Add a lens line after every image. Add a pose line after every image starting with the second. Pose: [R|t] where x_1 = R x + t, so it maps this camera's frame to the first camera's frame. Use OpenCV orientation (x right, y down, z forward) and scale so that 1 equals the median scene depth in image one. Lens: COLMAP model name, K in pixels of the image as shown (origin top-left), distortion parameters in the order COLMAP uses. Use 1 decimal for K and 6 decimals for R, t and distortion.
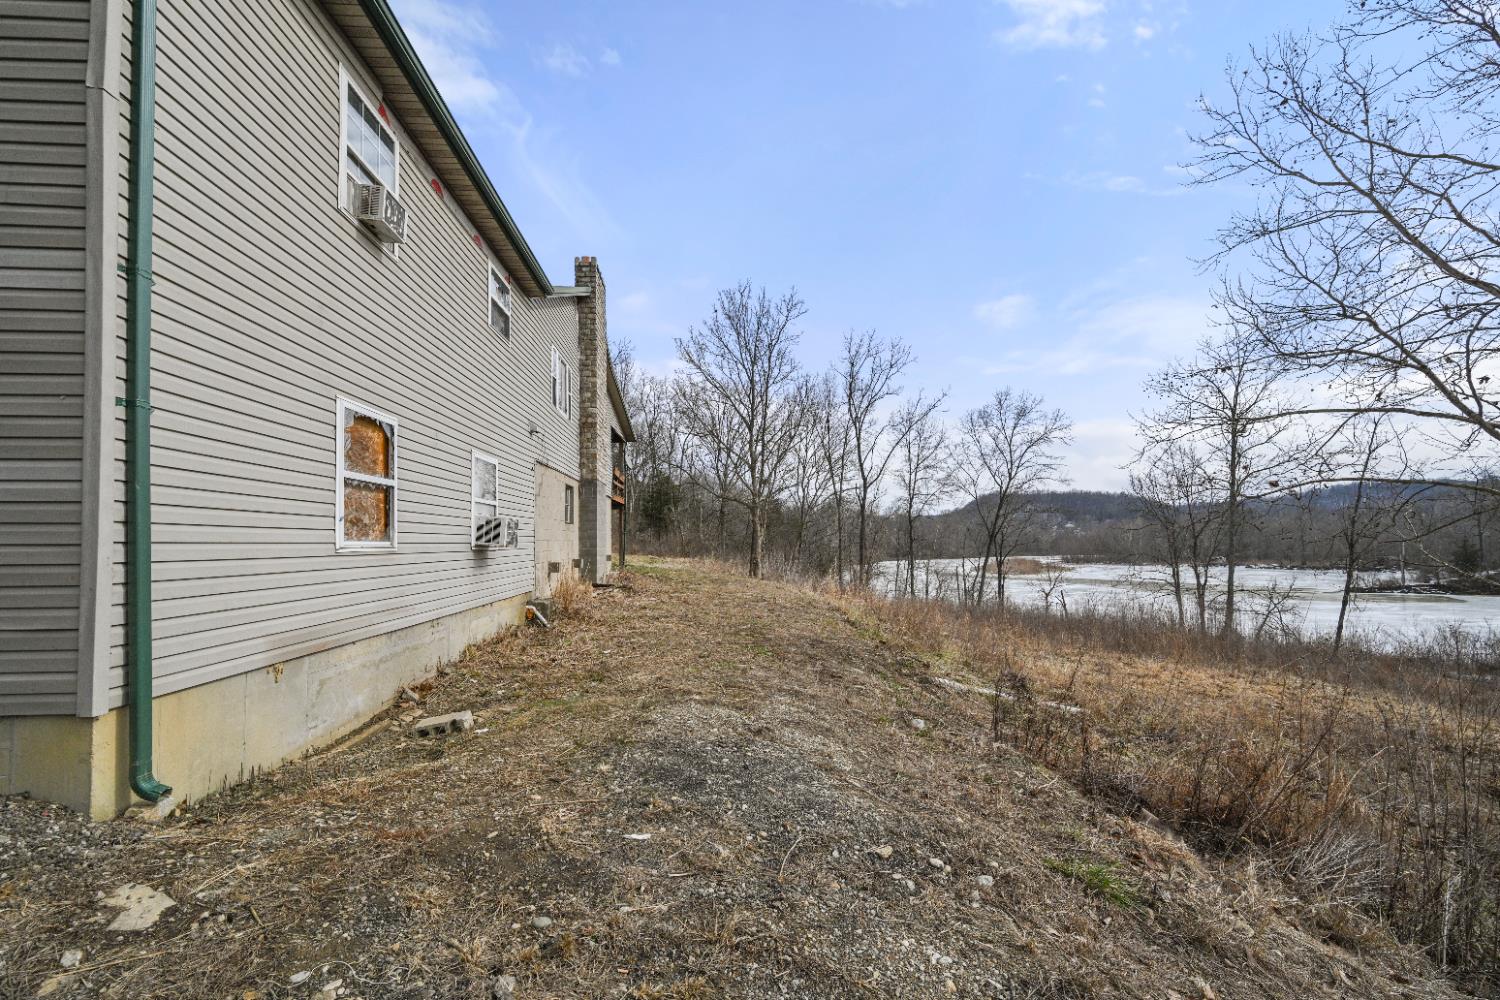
lens RADIAL K [[589.8, 0, 740.7], [0, 589.8, 531.7], [0, 0, 1]] dist [0.000633, 0.000014]
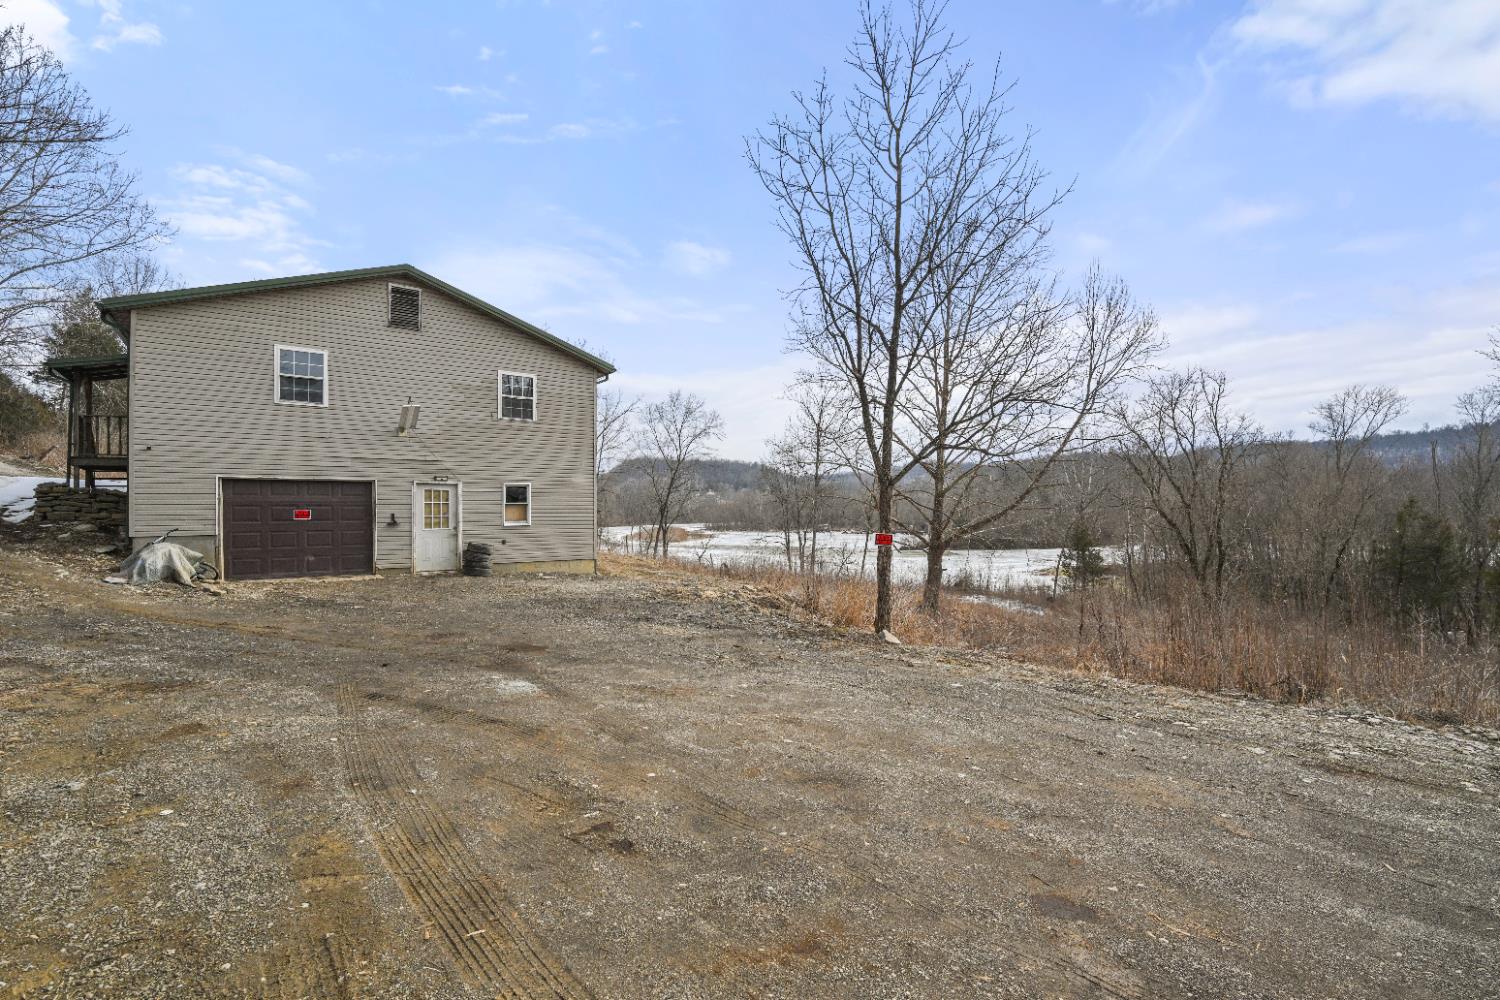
lens RADIAL K [[689.2, 0, 750.1], [0, 689.2, 505.0], [0, 0, 1]] dist [-0.000002, 0.000000]
pose [[0.843337, 0.007942, 0.537327, -0.185780], [-0.014889, 0.999852, 0.008590, -0.017293], [-0.537179, -0.015245, 0.843330, -0.286412]]
